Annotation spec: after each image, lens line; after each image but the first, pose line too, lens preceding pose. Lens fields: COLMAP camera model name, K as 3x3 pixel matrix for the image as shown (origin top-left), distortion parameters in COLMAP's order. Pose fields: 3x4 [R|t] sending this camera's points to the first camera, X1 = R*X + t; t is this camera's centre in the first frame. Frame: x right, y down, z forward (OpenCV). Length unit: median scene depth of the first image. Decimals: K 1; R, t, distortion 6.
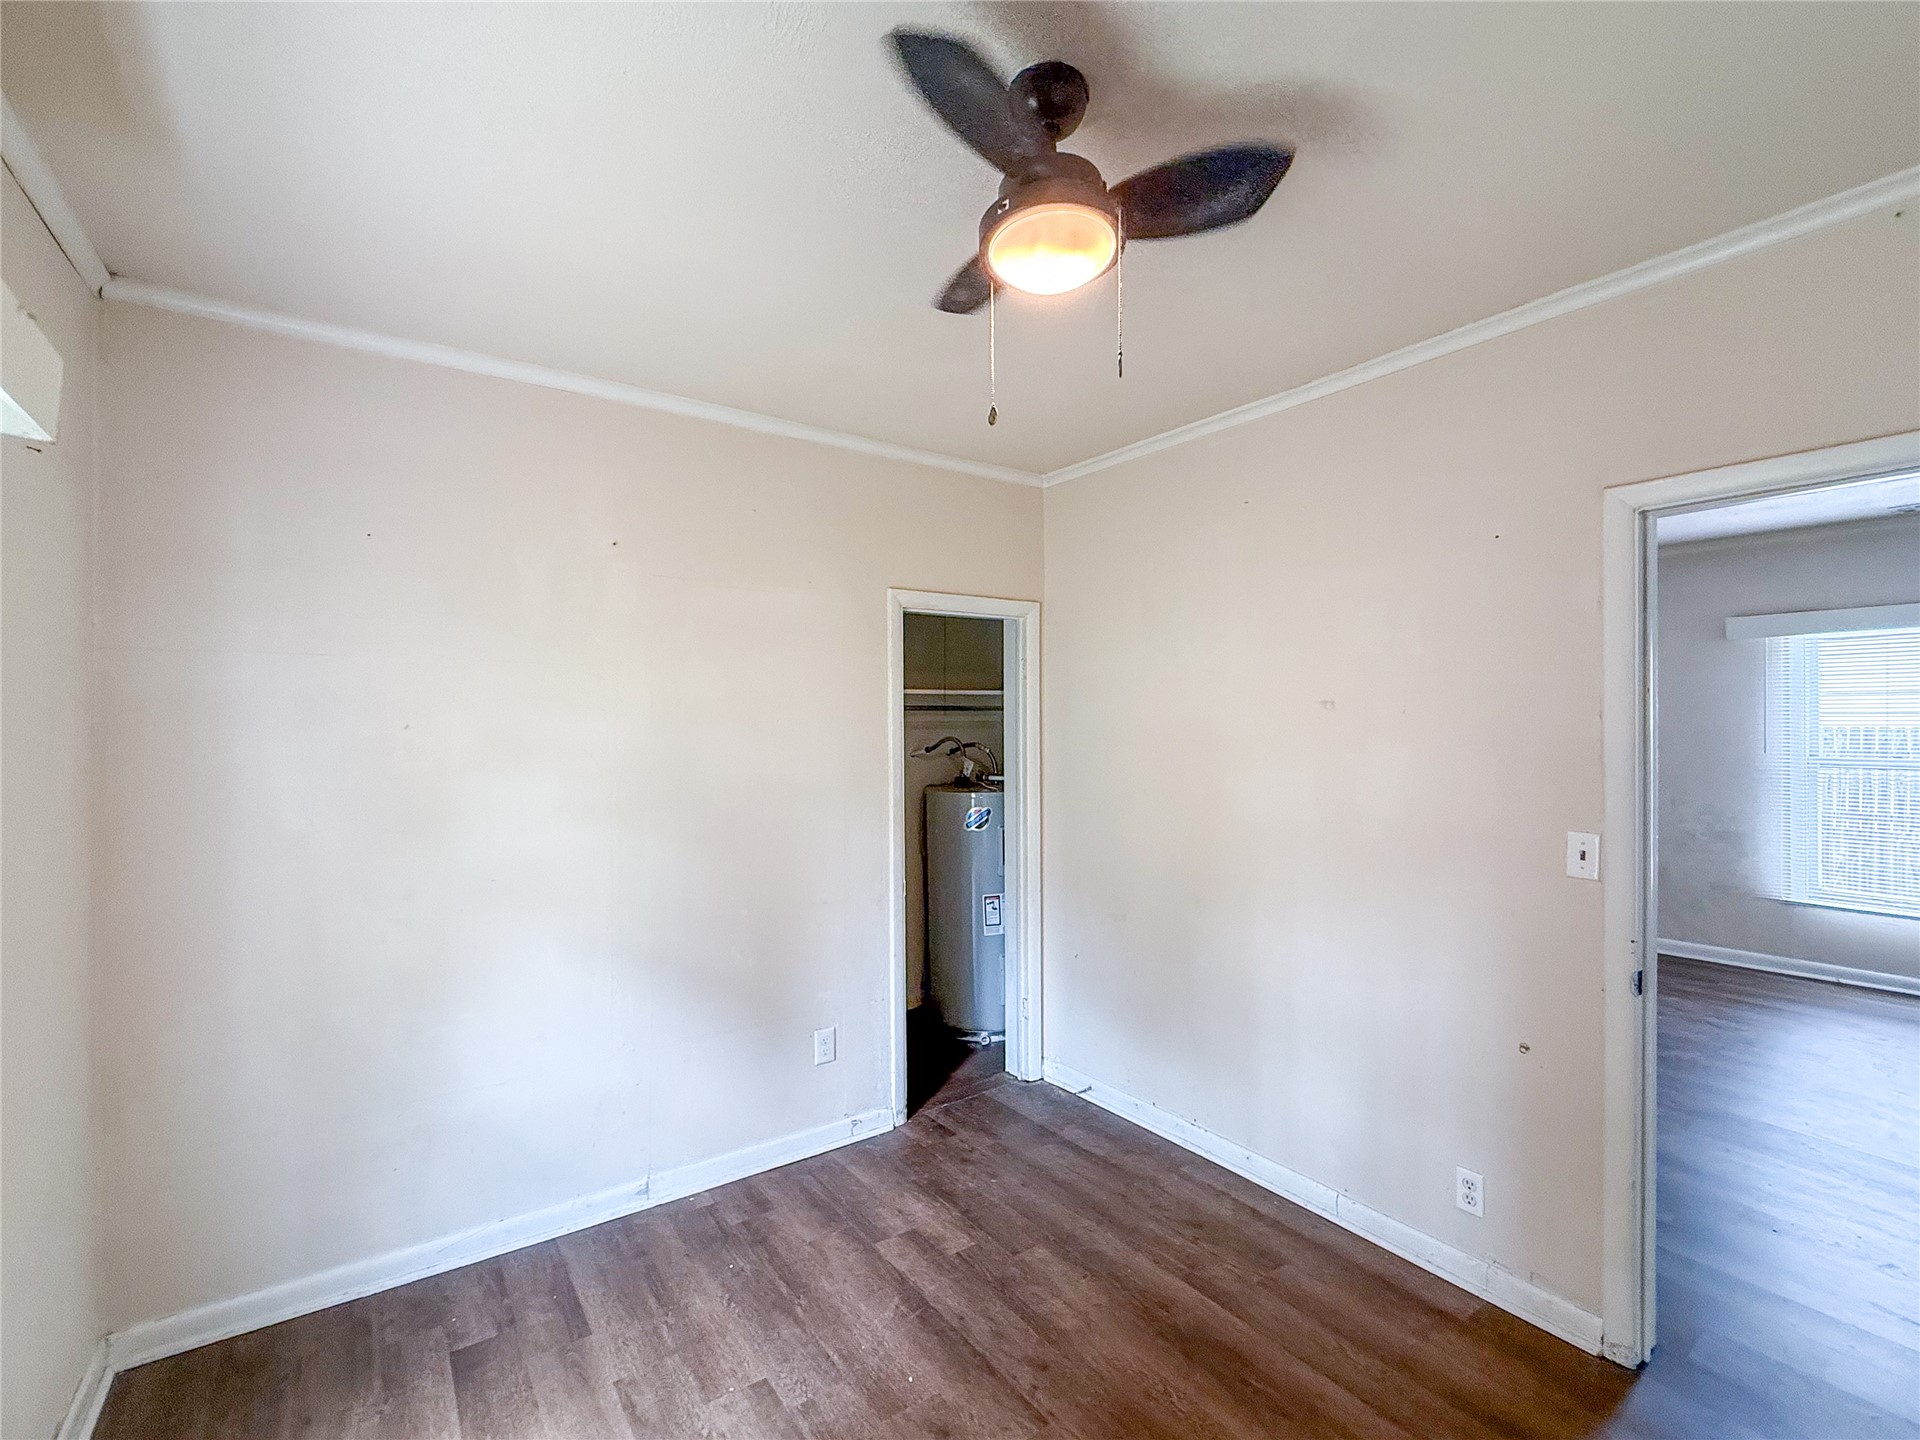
lens RADIAL K [[848.9, 0, 960.2], [0, 848.9, 723.1], [0, 0, 1]] dist [-0.002966, 0.000171]
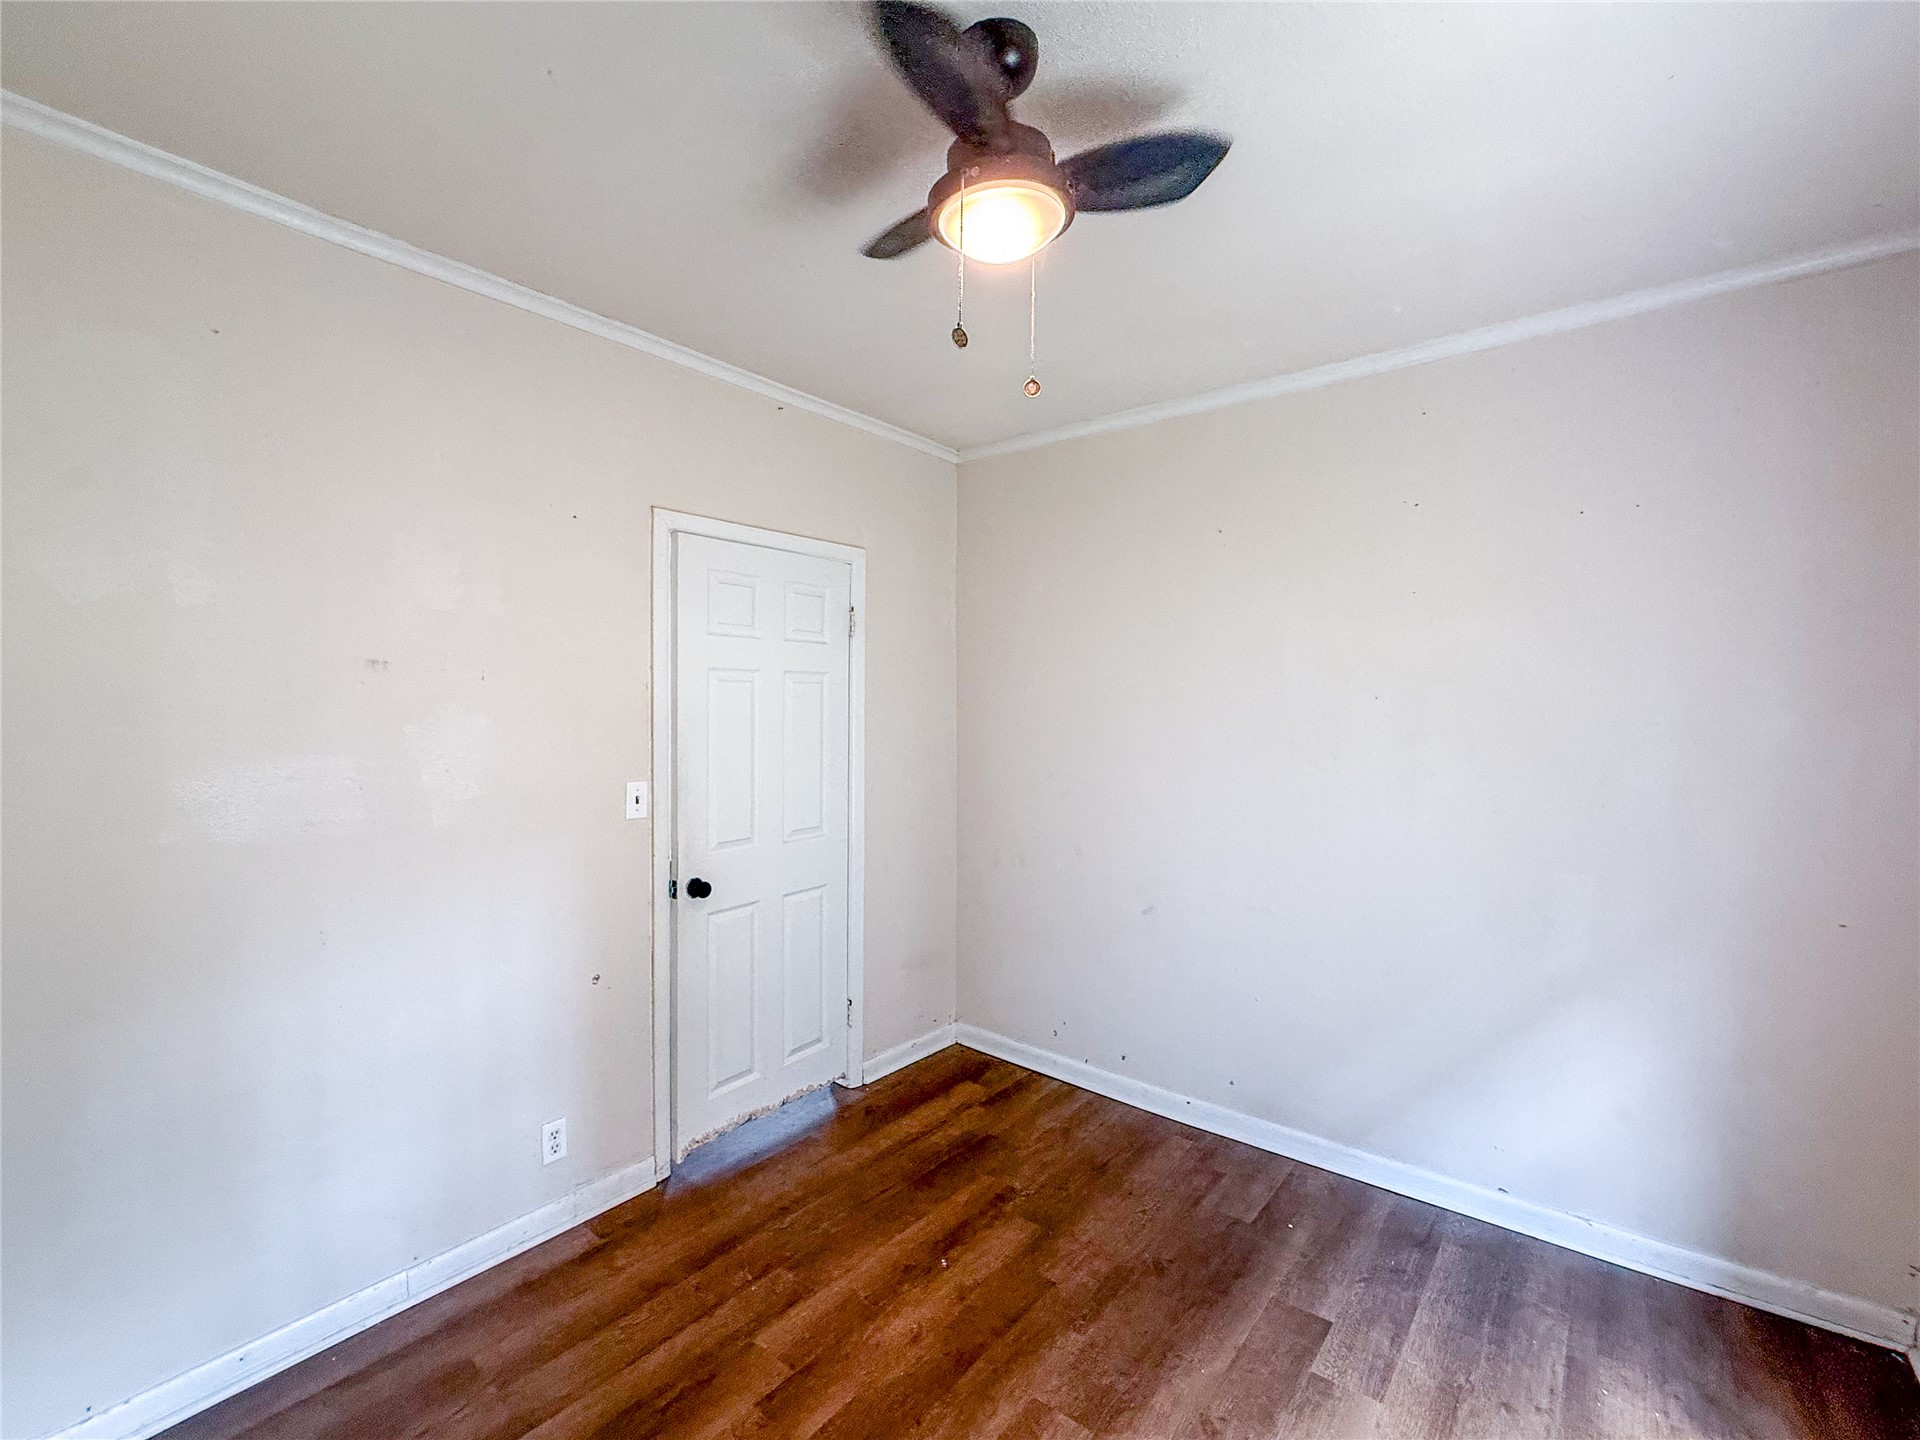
lens RADIAL K [[848.9, 0, 960.2], [0, 848.9, 723.1], [0, 0, 1]] dist [-0.002966, 0.000171]
pose [[-0.281032, -0.026801, 0.959324, -0.540929], [-0.007024, 0.999641, 0.025870, 0.008523], [-0.959673, 0.000532, -0.281120, 0.837789]]
